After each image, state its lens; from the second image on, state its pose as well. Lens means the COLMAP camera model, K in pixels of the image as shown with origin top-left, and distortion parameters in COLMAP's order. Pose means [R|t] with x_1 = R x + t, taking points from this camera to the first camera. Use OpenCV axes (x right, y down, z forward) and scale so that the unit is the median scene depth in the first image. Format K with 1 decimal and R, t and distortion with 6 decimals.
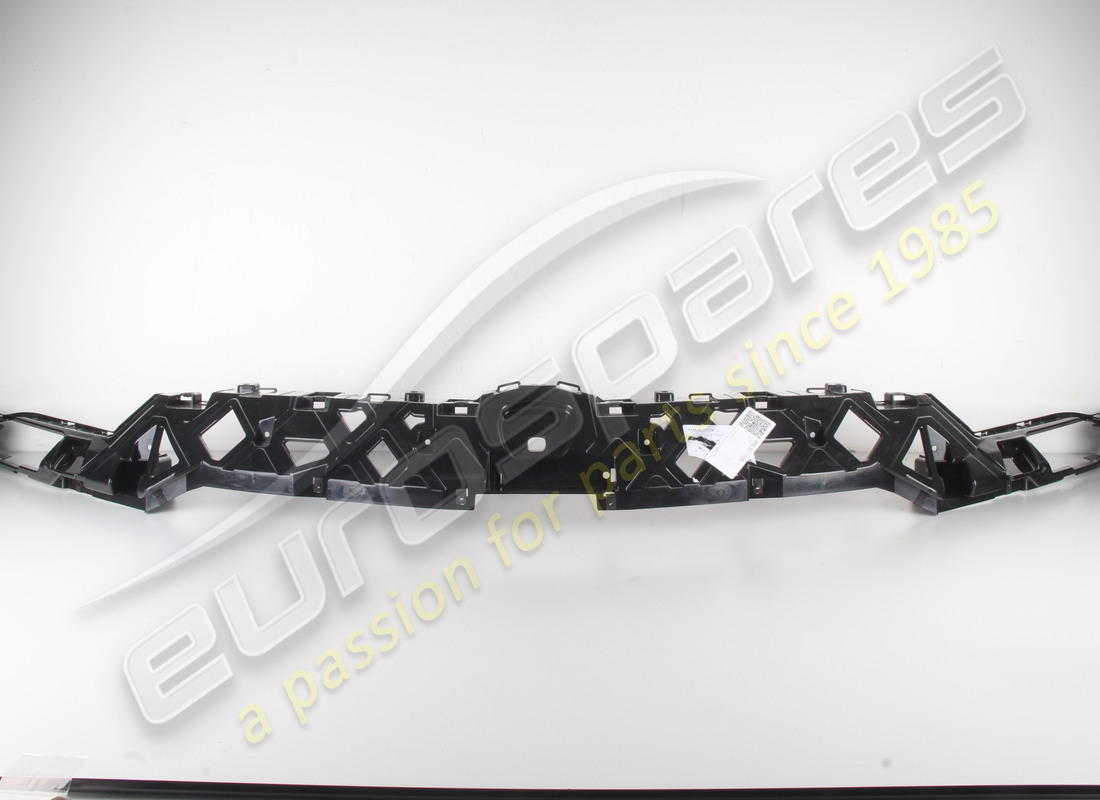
lens RADIAL K [[957.2, 0, 550.0], [0, 957.2, 400.0], [0, 0, 1]] dist [-0.180609, 0.164055]
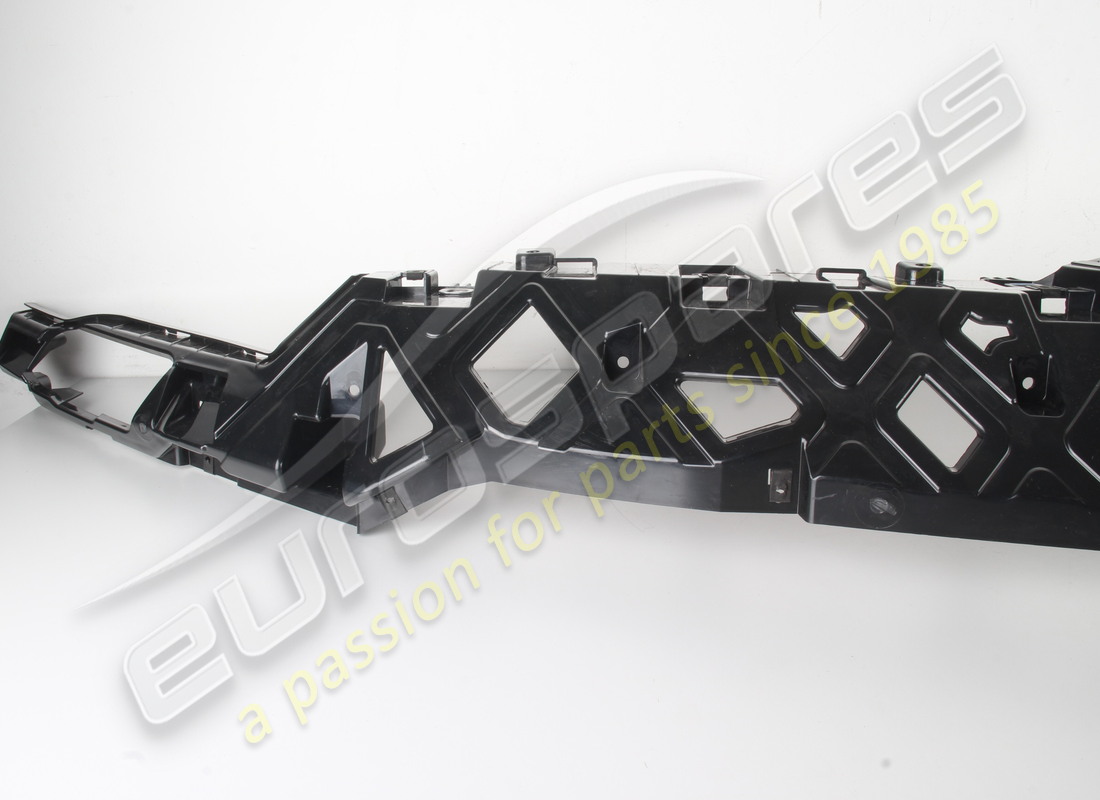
lens RADIAL K [[957.2, 0, 550.0], [0, 957.2, 400.0], [0, 0, 1]] dist [-0.180609, 0.164055]
pose [[0.996419, -0.004206, -0.084449, -0.298083], [0.015774, 0.990475, 0.136788, -0.008899], [0.083070, -0.137630, 0.986994, 0.543974]]
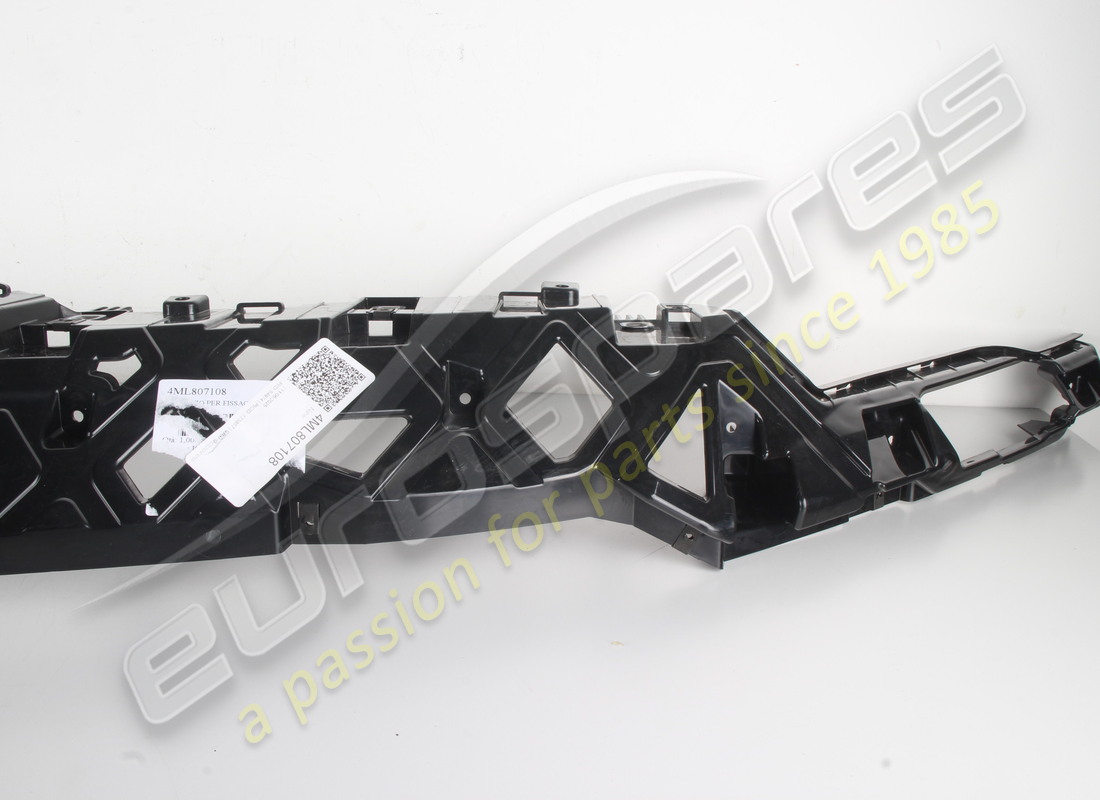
lens RADIAL K [[957.2, 0, 550.0], [0, 957.2, 400.0], [0, 0, 1]] dist [-0.180609, 0.164055]
pose [[0.997321, 0.017797, 0.070949, 0.282917], [-0.027944, 0.989081, 0.144700, -0.033065], [-0.067599, -0.146295, 0.986929, 0.514863]]
